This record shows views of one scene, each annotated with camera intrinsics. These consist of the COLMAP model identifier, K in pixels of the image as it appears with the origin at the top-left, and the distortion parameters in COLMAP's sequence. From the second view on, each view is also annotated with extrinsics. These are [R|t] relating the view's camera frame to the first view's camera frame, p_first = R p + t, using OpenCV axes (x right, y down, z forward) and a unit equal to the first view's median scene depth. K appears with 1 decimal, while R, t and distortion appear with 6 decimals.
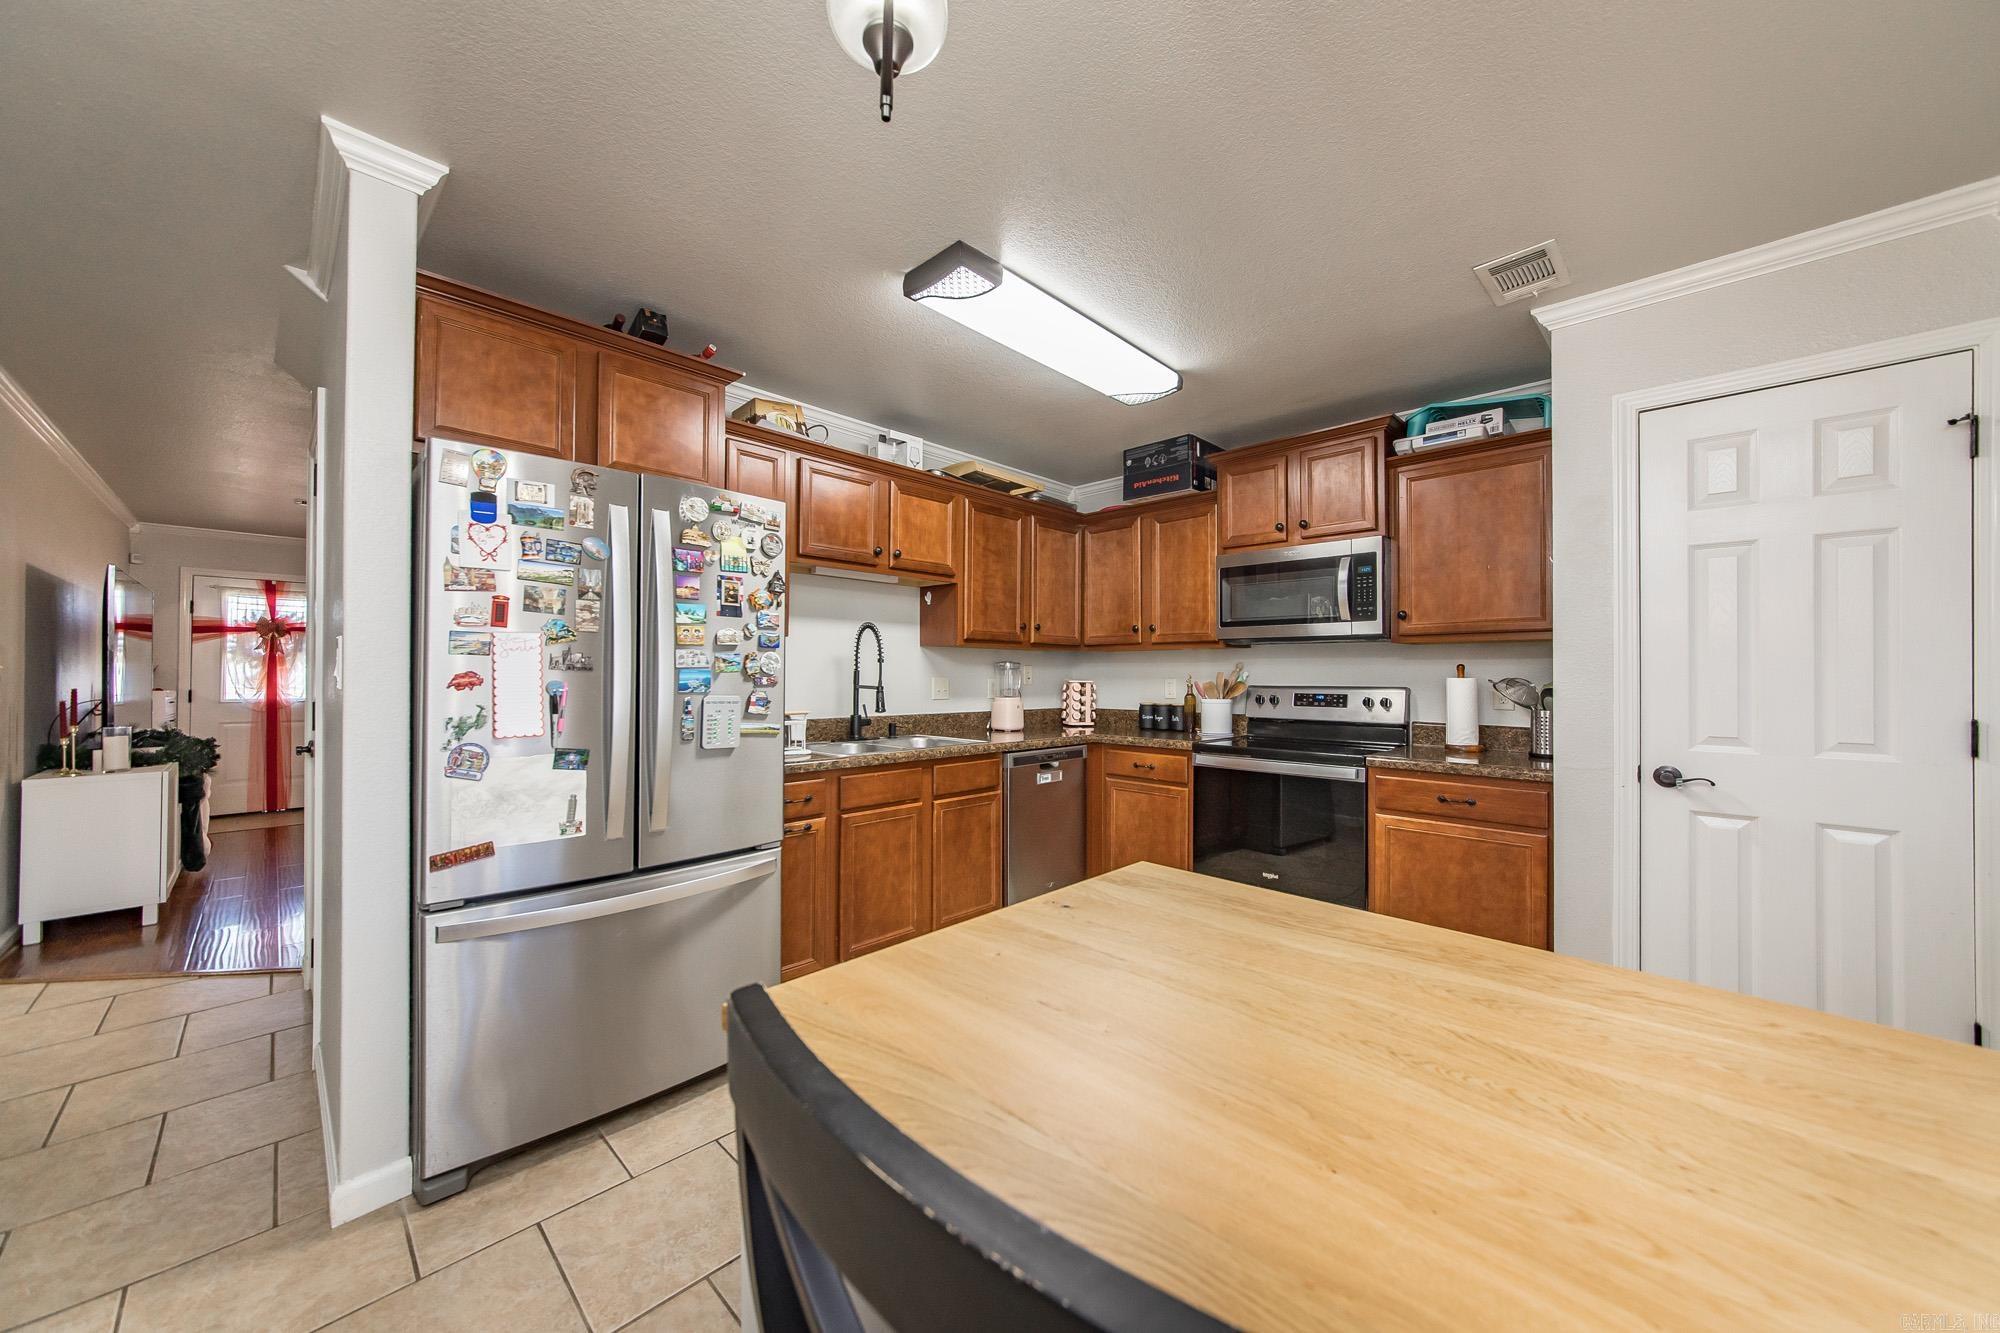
lens RADIAL K [[725.2, 0, 972.7], [0, 725.2, 672.9], [0, 0, 1]] dist [-0.001128, 0.000349]
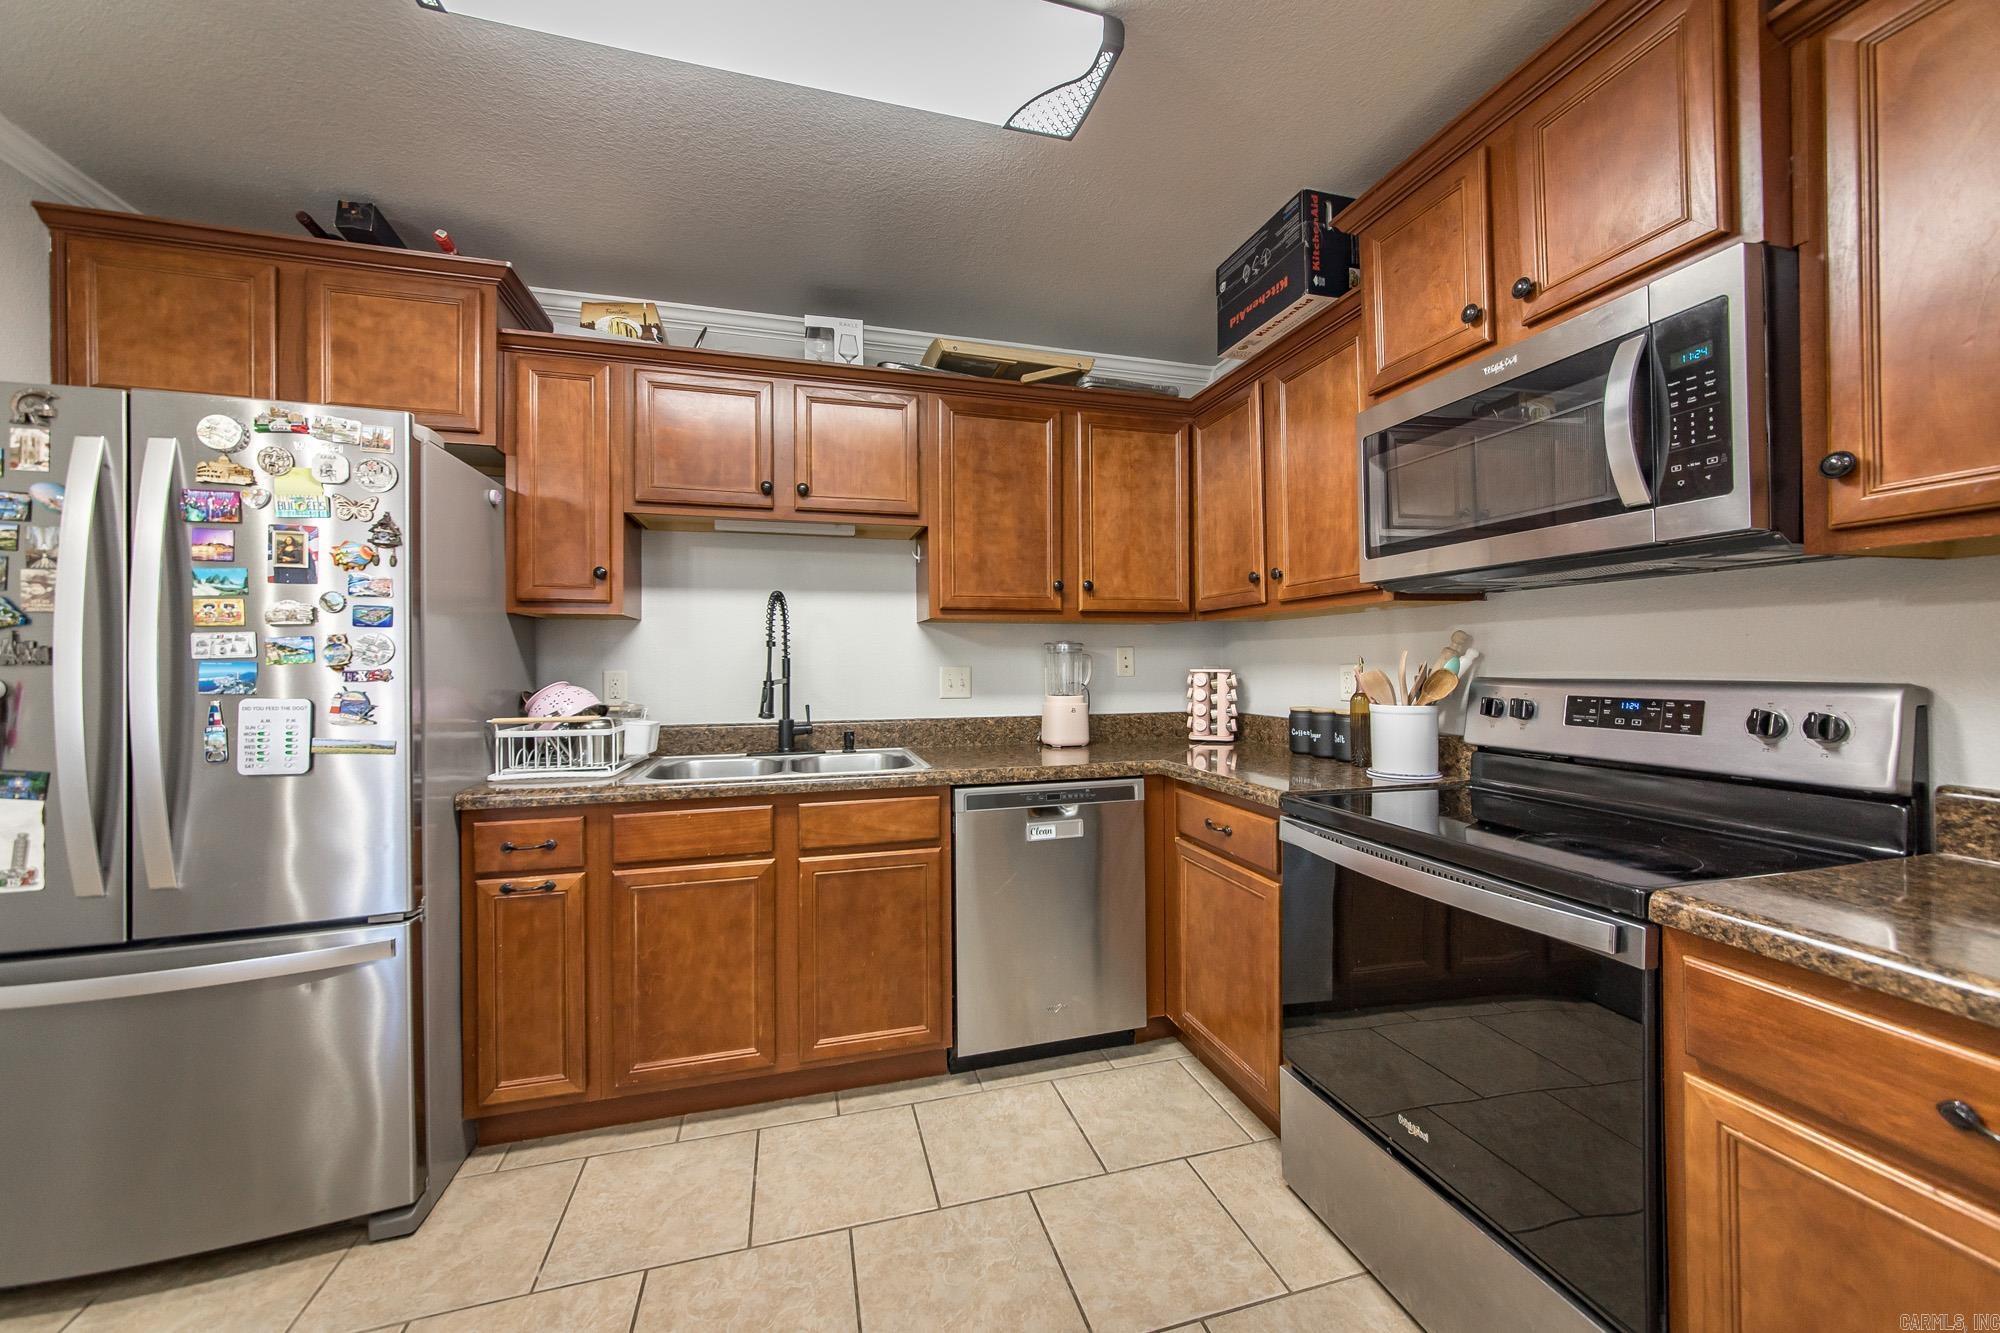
lens RADIAL K [[725.2, 0, 975.6], [0, 725.2, 659.7], [0, 0, 1]] dist [-0.001128, 0.000349]
pose [[0.870401, -0.013491, -0.492159, 0.372191], [0.012698, 0.999907, -0.004953, 0.004085], [0.492180, -0.001939, 0.870491, 0.470429]]
